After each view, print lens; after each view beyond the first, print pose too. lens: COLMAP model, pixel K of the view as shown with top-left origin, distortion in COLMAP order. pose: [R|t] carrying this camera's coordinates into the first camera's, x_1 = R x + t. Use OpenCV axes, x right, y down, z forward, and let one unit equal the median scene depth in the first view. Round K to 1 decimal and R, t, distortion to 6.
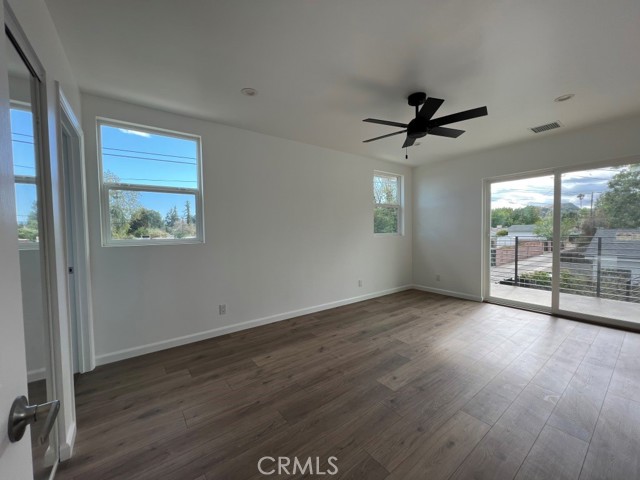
lens RADIAL K [[256.0, 0, 325.3], [0, 256.0, 241.0], [0, 0, 1]] dist [0.001896, -0.000045]
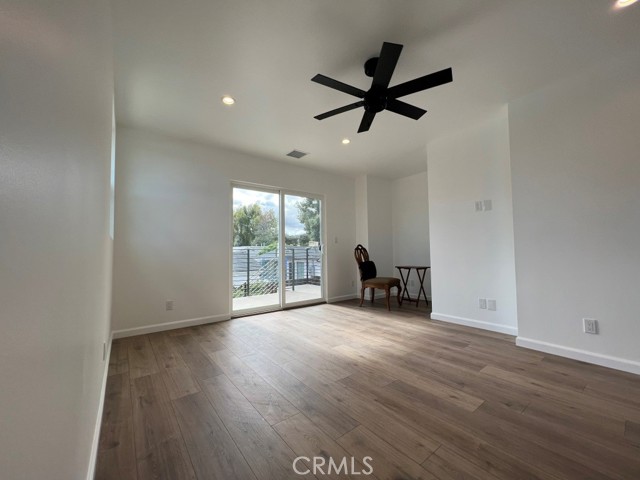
lens RADIAL K [[256.0, 0, 321.1], [0, 256.0, 239.3], [0, 0, 1]] dist [0.001896, -0.000045]
pose [[-0.006540, 0.071657, 0.997408, -0.371014], [0.055170, 0.995936, -0.071189, 0.065200], [-0.998456, 0.054562, -0.010467, 0.959806]]
